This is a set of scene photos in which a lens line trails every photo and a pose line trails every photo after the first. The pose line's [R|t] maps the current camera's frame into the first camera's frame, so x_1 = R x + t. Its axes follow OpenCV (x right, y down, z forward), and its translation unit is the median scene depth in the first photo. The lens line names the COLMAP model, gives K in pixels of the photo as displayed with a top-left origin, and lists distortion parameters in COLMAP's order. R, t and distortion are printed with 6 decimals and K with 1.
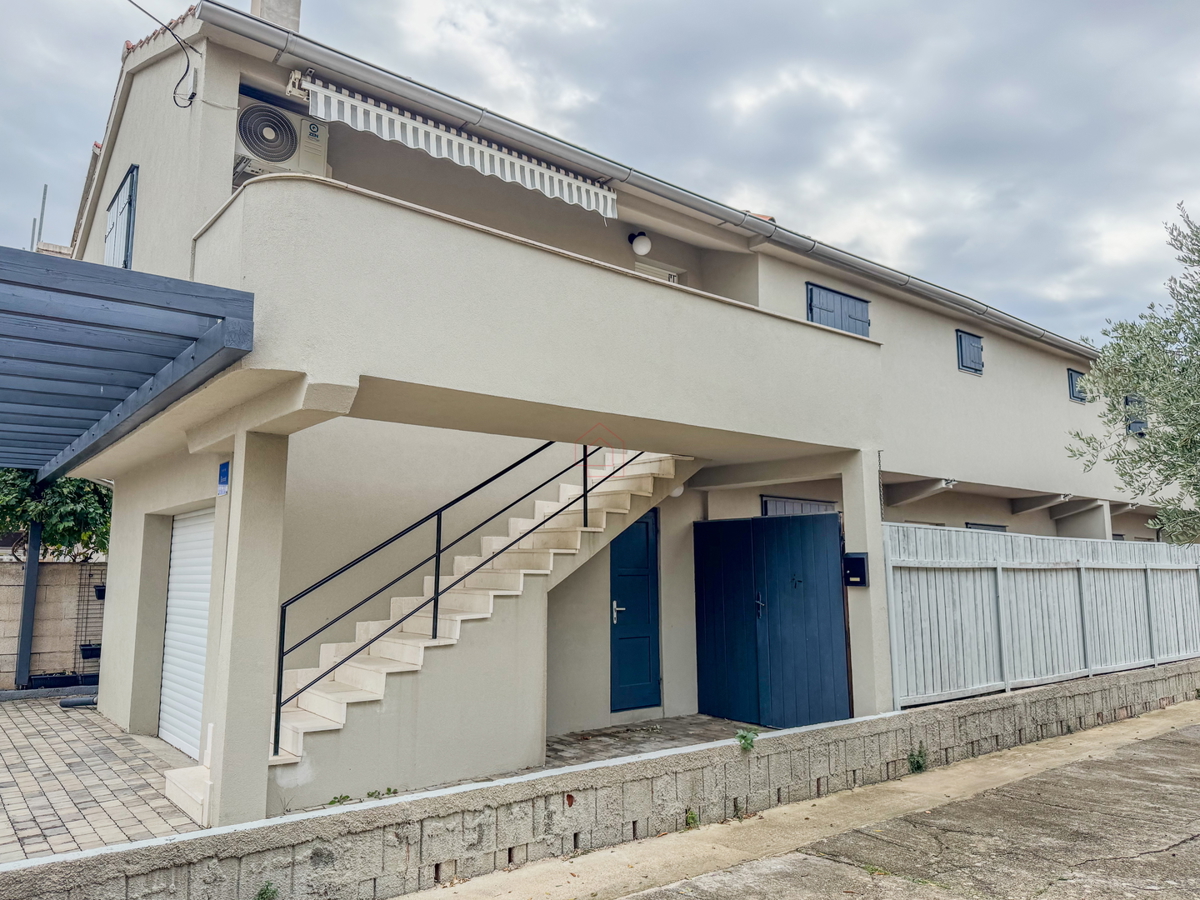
lens RADIAL K [[854.1, 0, 654.9], [0, 854.1, 446.9], [0, 0, 1]] dist [-0.030506, -0.008756]
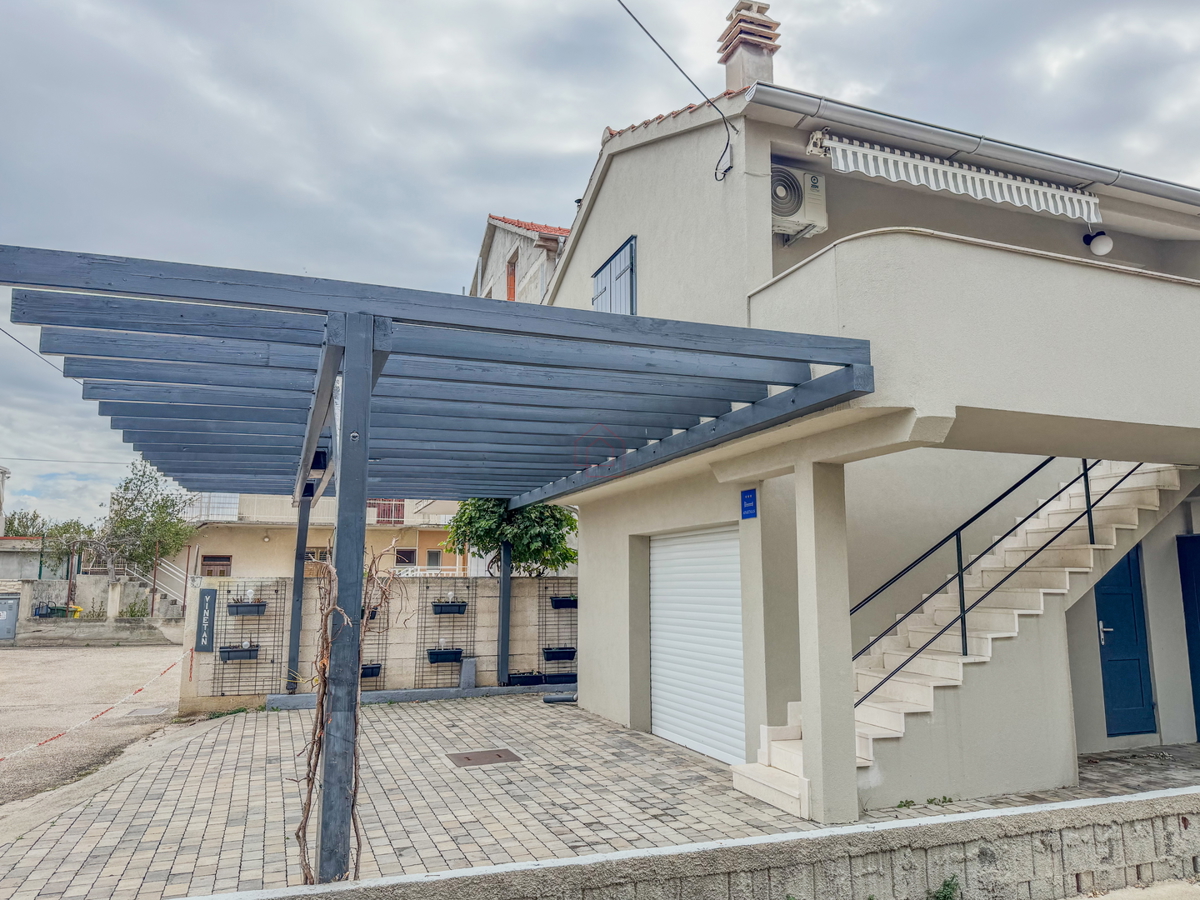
lens RADIAL K [[860.9, 0, 574.8], [0, 860.9, 441.9], [0, 0, 1]] dist [-0.036812, -0.009678]
pose [[0.922249, -0.051022, -0.383216, -0.297232], [0.043831, 0.998661, -0.027480, -0.024626], [0.384105, 0.008546, 0.923250, -0.138388]]
